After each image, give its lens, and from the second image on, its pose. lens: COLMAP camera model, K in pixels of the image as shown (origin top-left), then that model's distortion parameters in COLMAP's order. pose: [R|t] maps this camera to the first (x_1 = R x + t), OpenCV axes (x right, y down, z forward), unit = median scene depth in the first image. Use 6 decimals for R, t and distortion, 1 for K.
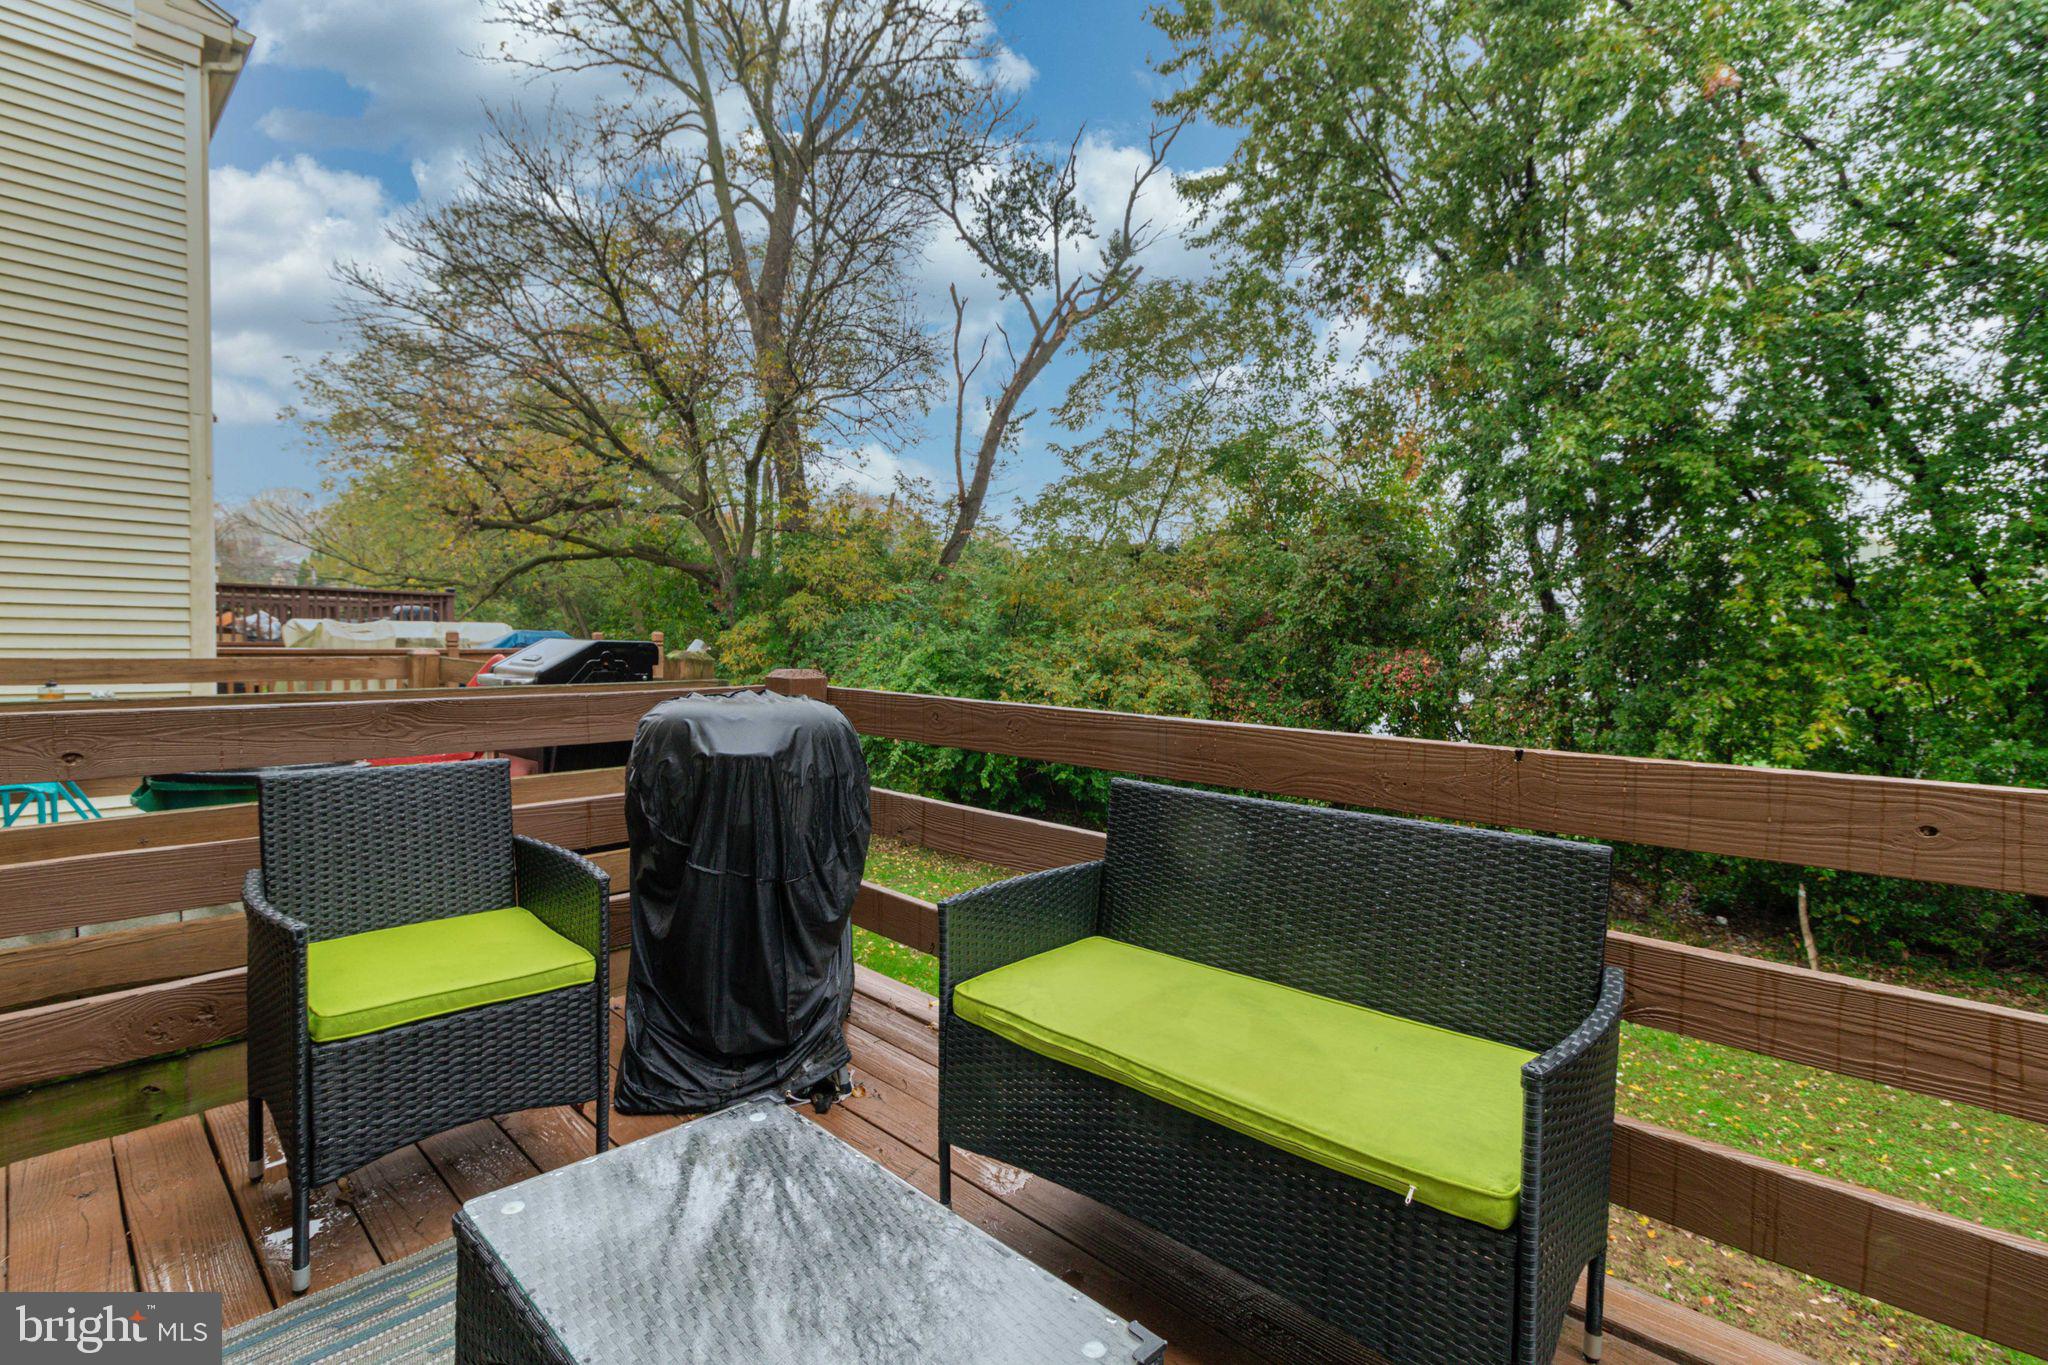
lens RADIAL K [[944.6, 0, 1016.3], [0, 944.6, 677.3], [0, 0, 1]] dist [0.020760, -0.014785]
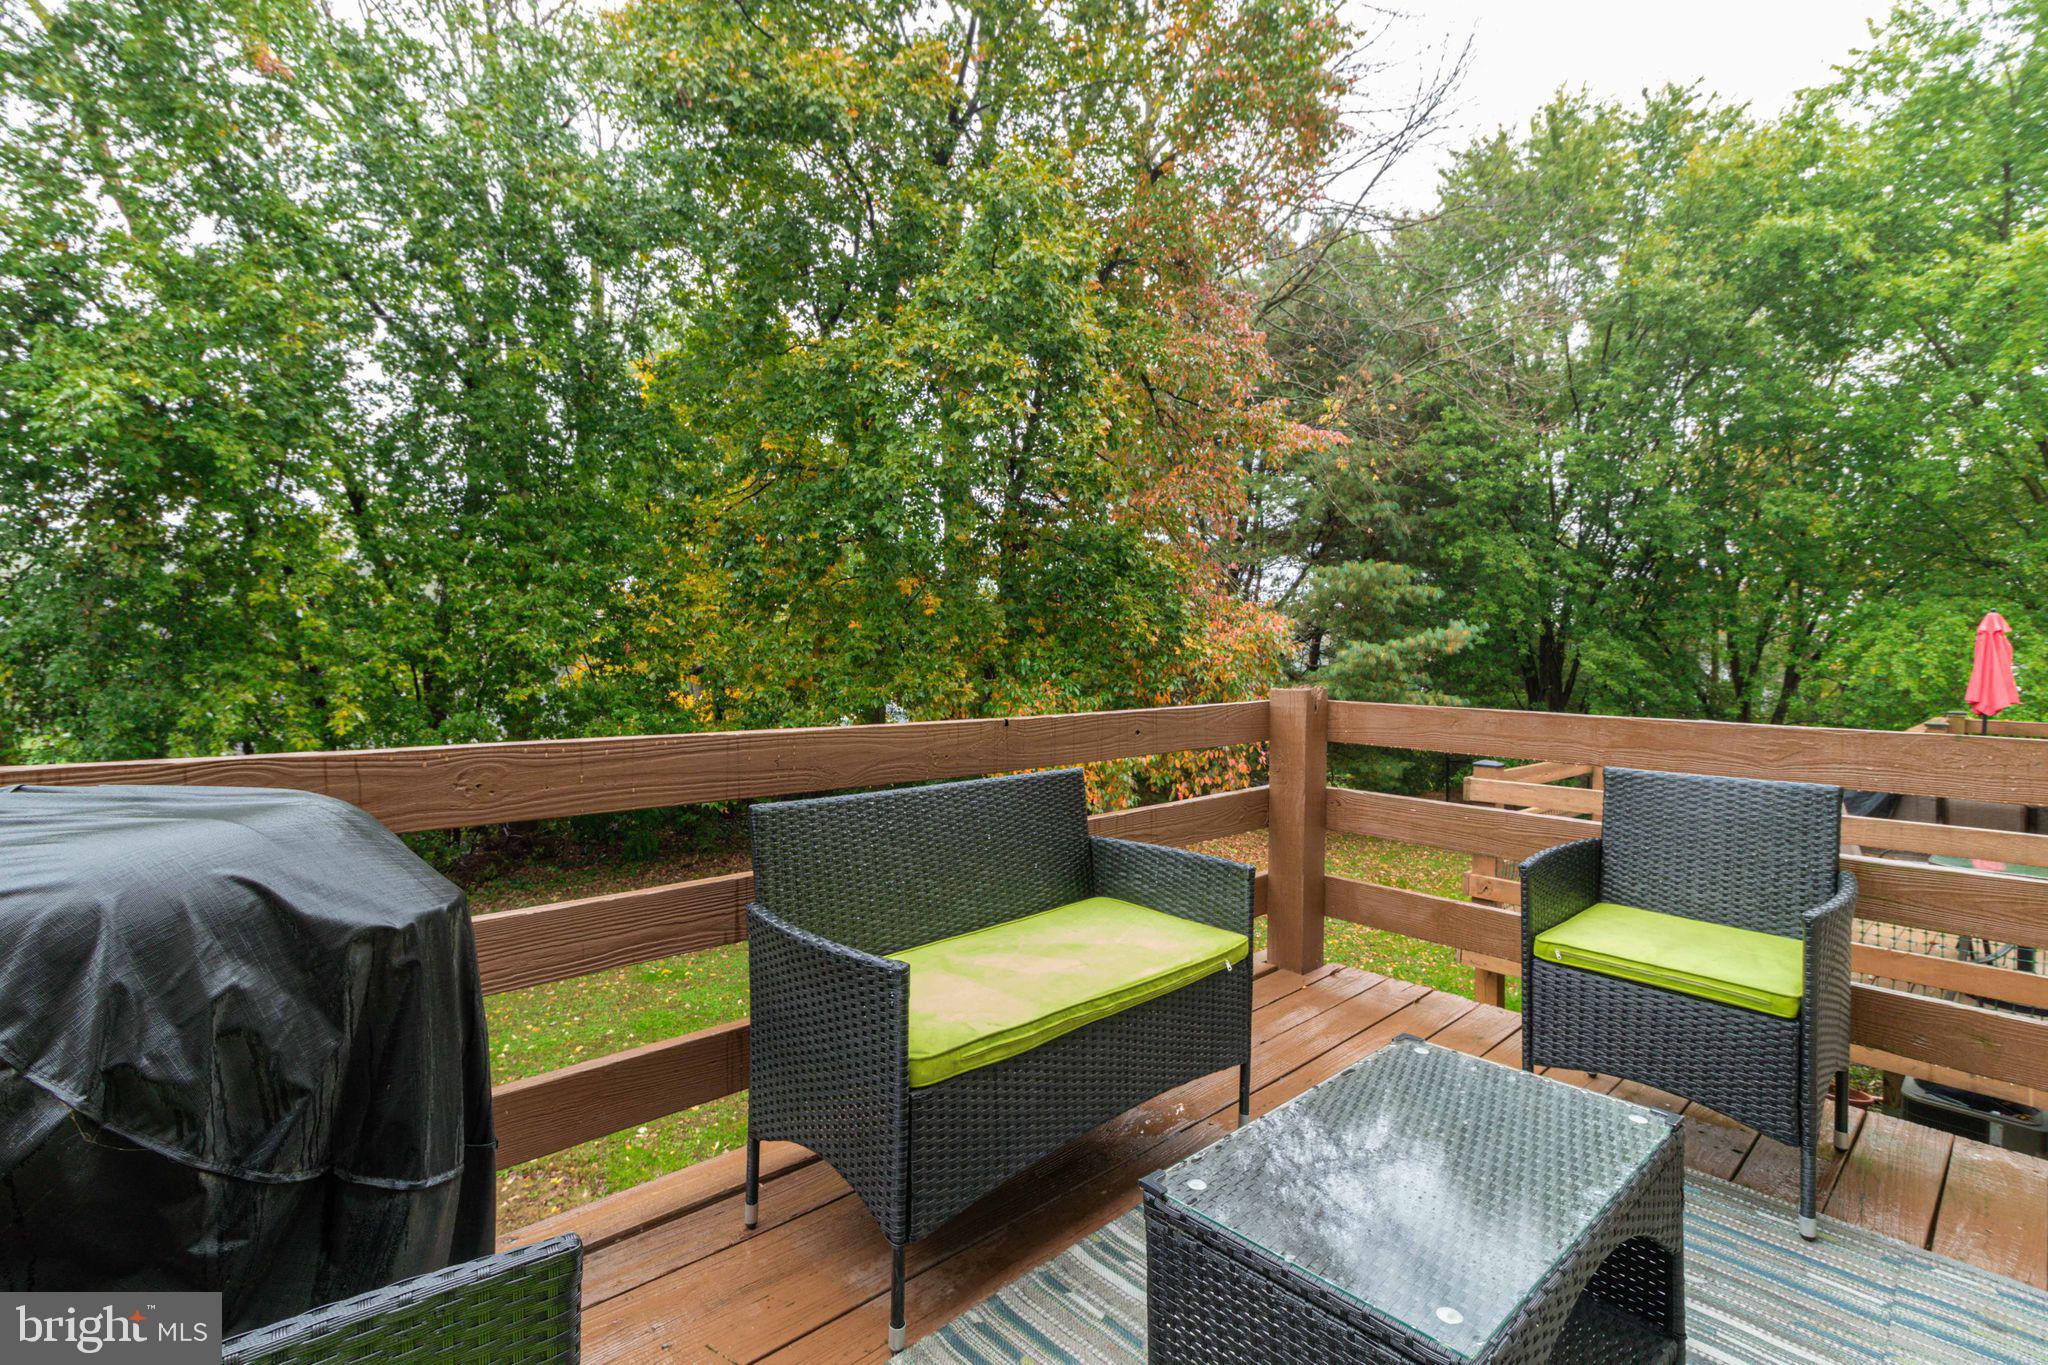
lens RADIAL K [[944.6, 0, 1016.3], [0, 944.6, 677.3], [0, 0, 1]] dist [0.020760, -0.014785]
pose [[0.067835, -0.041761, 0.996822, -0.171458], [0.031275, 0.998722, 0.039712, -0.008621], [-0.997206, 0.028482, 0.069054, 0.161720]]
